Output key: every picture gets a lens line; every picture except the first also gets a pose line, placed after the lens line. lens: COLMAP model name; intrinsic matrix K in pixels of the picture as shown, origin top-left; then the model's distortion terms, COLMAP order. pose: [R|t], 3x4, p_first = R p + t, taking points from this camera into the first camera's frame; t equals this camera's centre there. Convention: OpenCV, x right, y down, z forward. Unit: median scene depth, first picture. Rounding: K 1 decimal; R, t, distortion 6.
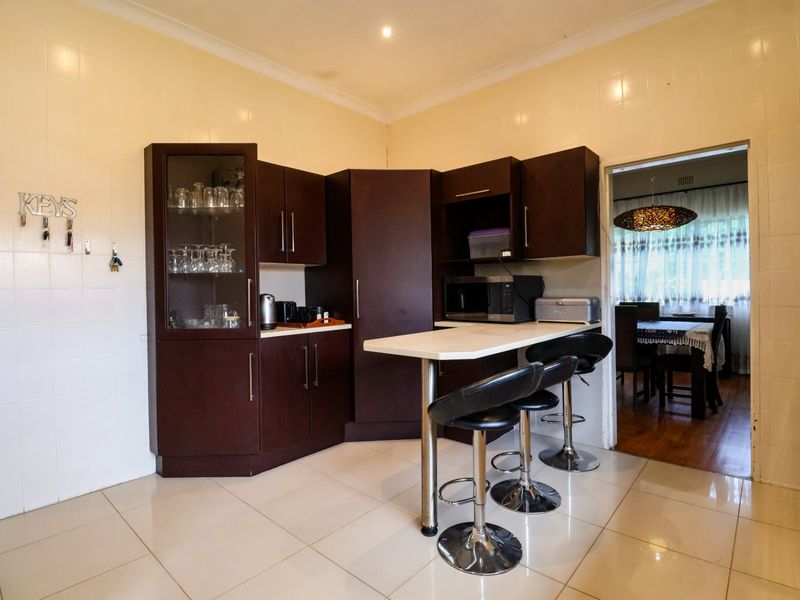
lens RADIAL K [[418.5, 0, 404.1], [0, 418.5, 295.1], [0, 0, 1]] dist [-0.001015, -0.005262]
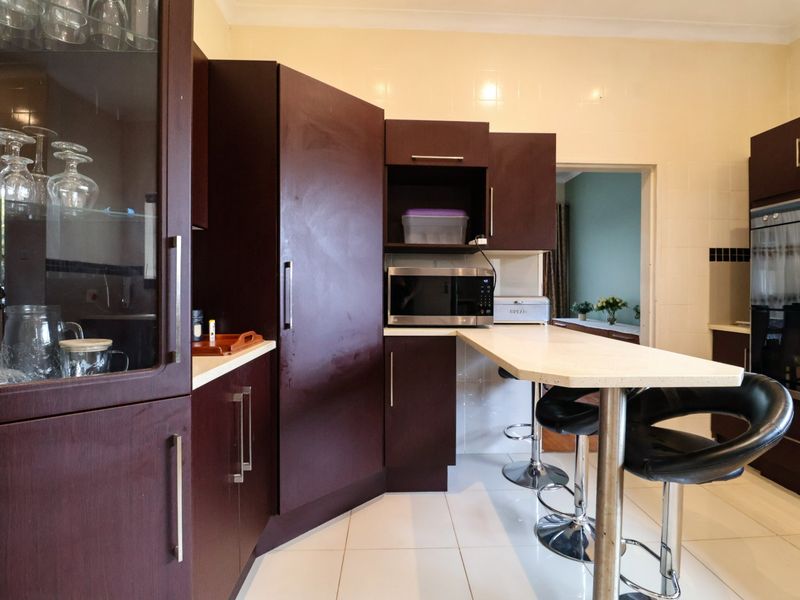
lens RADIAL K [[418.5, 0, 406.9], [0, 418.5, 294.3], [0, 0, 1]] dist [-0.001015, -0.005262]
pose [[0.715715, 0.012669, 0.698277, -0.403123], [-0.008622, 0.999920, -0.009304, 0.012160], [-0.698339, 0.000639, 0.715767, 0.495533]]
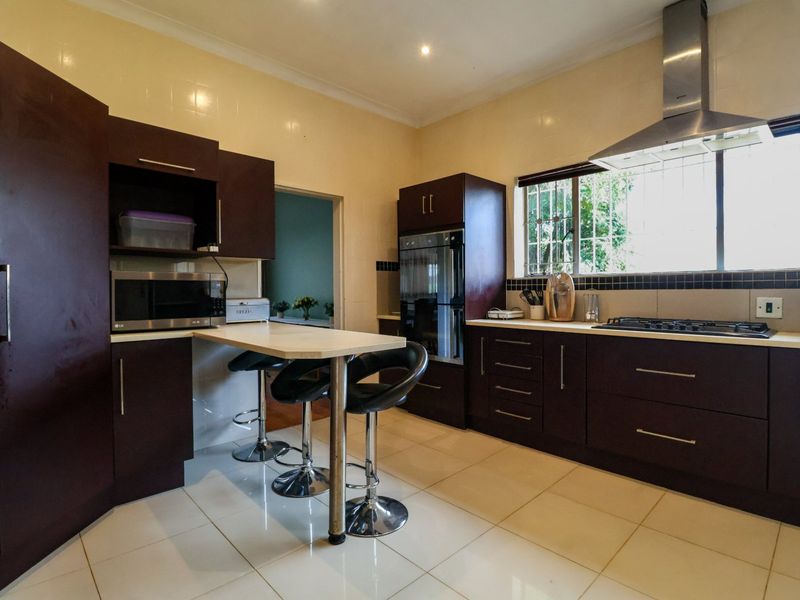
lens RADIAL K [[418.5, 0, 403.4], [0, 418.5, 293.7], [0, 0, 1]] dist [-0.001015, -0.005262]
pose [[0.077646, 0.007202, 0.996955, -0.578578], [0.014858, 0.999855, -0.008380, 0.009470], [-0.996870, 0.015463, 0.077527, 0.505245]]
